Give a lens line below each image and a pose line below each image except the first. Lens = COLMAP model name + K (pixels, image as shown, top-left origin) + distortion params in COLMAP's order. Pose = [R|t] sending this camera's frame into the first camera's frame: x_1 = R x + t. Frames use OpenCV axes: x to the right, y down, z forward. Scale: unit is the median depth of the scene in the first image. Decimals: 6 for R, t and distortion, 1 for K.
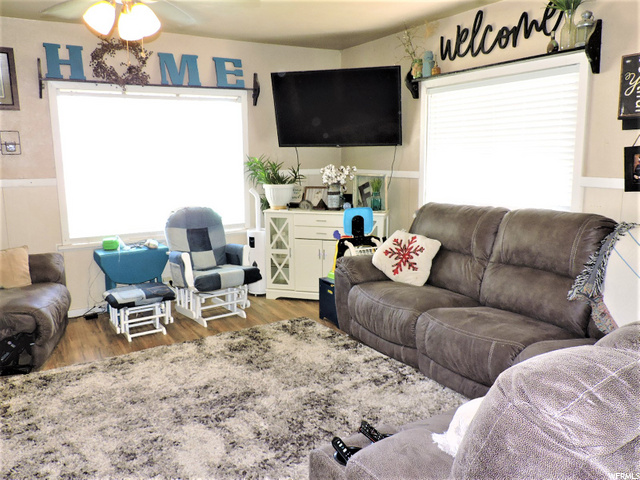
lens RADIAL K [[518.8, 0, 325.6], [0, 518.8, 238.3], [0, 0, 1]] dist [-0.001934, -0.000026]
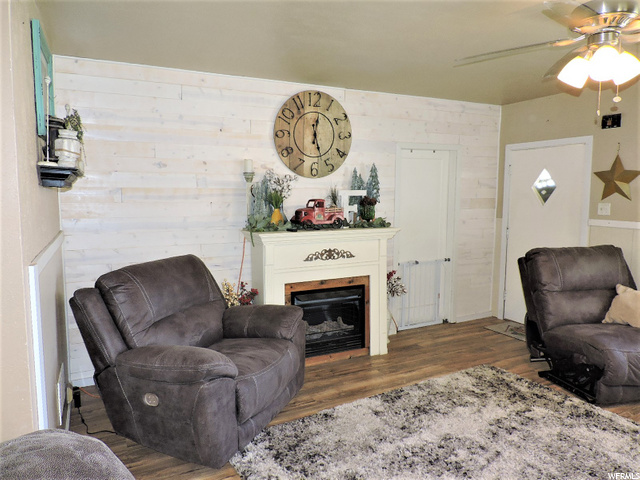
lens RADIAL K [[457.3, 0, 322.0], [0, 457.3, 239.8], [0, 0, 1]] dist [-0.016252, -0.002687]
pose [[-0.059160, 0.114491, -0.991661, 0.341377], [-0.161324, 0.979247, 0.122682, -0.093807], [0.985127, 0.167236, -0.039462, 0.411558]]
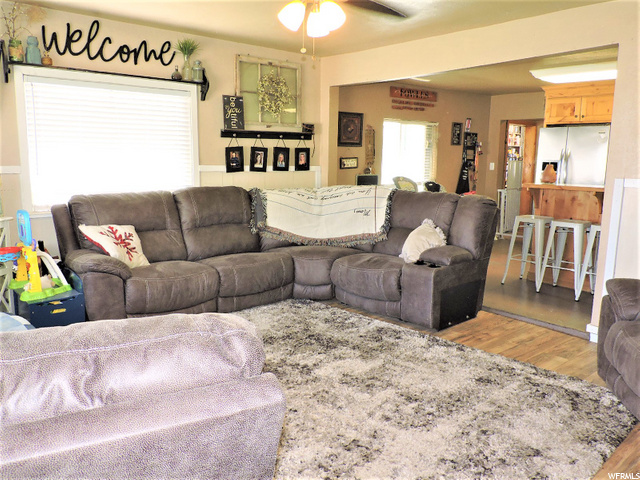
lens RADIAL K [[514.5, 0, 322.0], [0, 514.5, 241.0], [0, 0, 1]] dist [-0.008756, -0.002408]
pose [[-0.180045, -0.148121, 0.972442, -1.039464], [0.147933, 0.973277, 0.175638, -0.106511], [-0.972471, 0.175479, -0.153321, 0.857888]]
